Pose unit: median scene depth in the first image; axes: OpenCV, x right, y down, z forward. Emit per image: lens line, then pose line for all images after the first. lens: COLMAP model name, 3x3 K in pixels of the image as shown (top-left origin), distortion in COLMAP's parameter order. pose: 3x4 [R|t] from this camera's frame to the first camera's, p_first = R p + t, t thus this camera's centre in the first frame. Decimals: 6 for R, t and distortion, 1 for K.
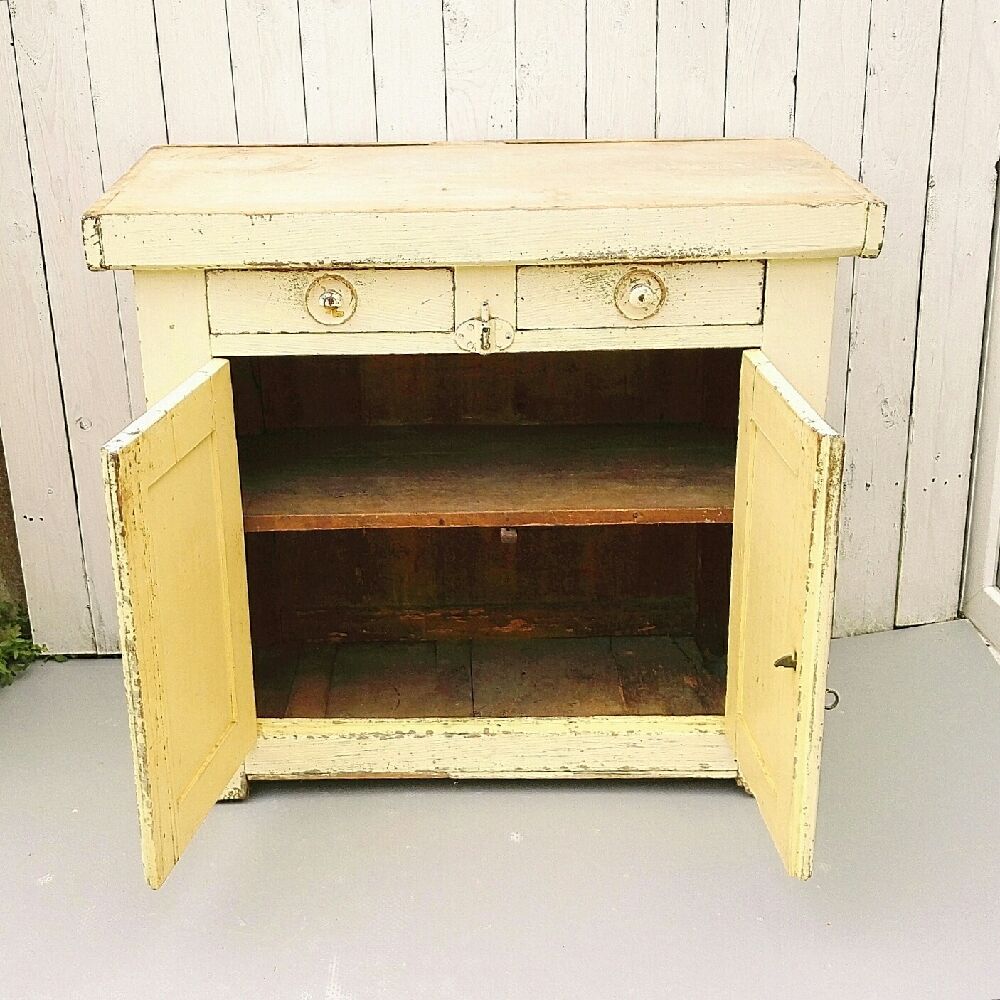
lens RADIAL K [[1497.2, 0, 402.9], [0, 1497.2, 488.1], [0, 0, 1]] dist [0.125414, -0.446692]
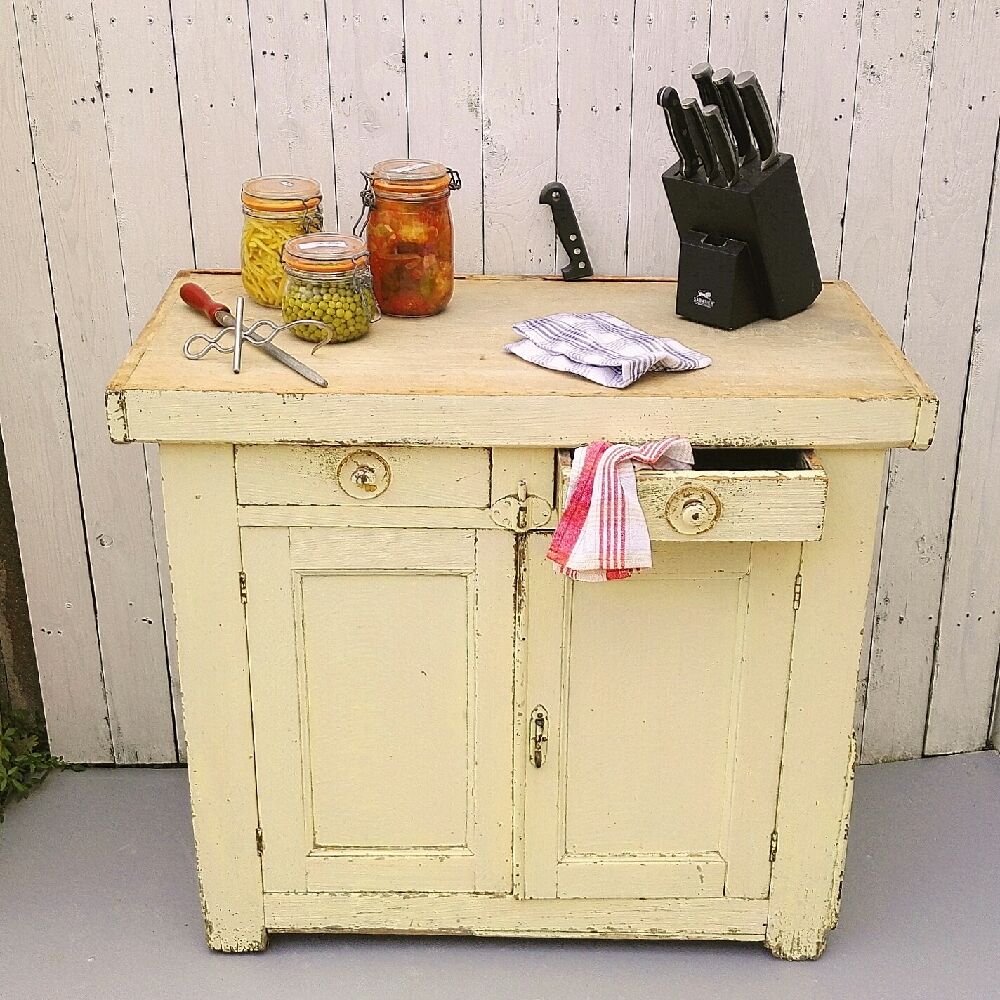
lens RADIAL K [[1472.0, 0, 441.0], [0, 1472.0, 484.0], [0, 0, 1]] dist [0.131574, -0.467054]
pose [[0.999684, 0.018882, 0.016608, -0.013526], [-0.019506, 0.999079, 0.038211, -0.157372], [-0.015871, -0.038522, 0.999132, 0.049580]]
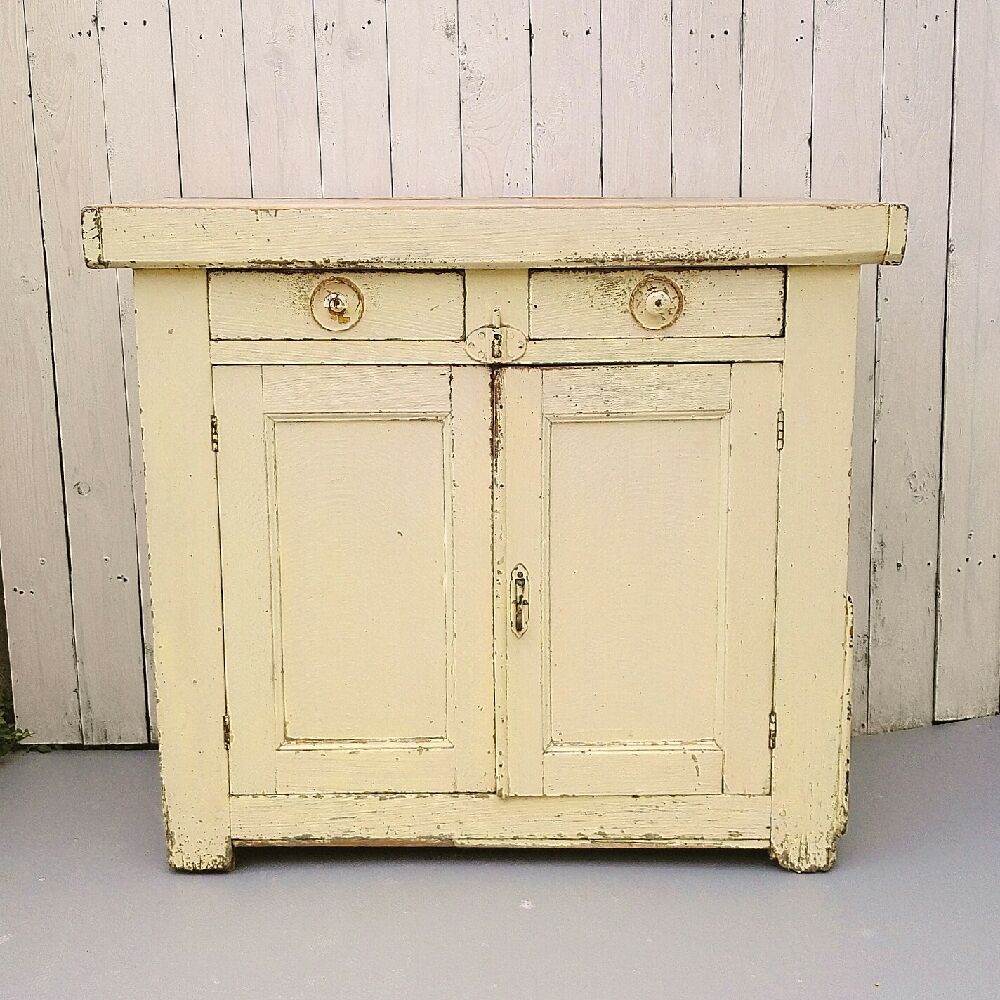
lens RADIAL K [[1472.0, 0, 441.0], [0, 1472.0, 484.0], [0, 0, 1]] dist [0.131574, -0.467054]
pose [[0.999845, 0.017014, 0.004601, 0.016681], [-0.015888, 0.983050, -0.182650, 0.160757], [-0.007630, 0.182549, 0.983167, 0.088214]]
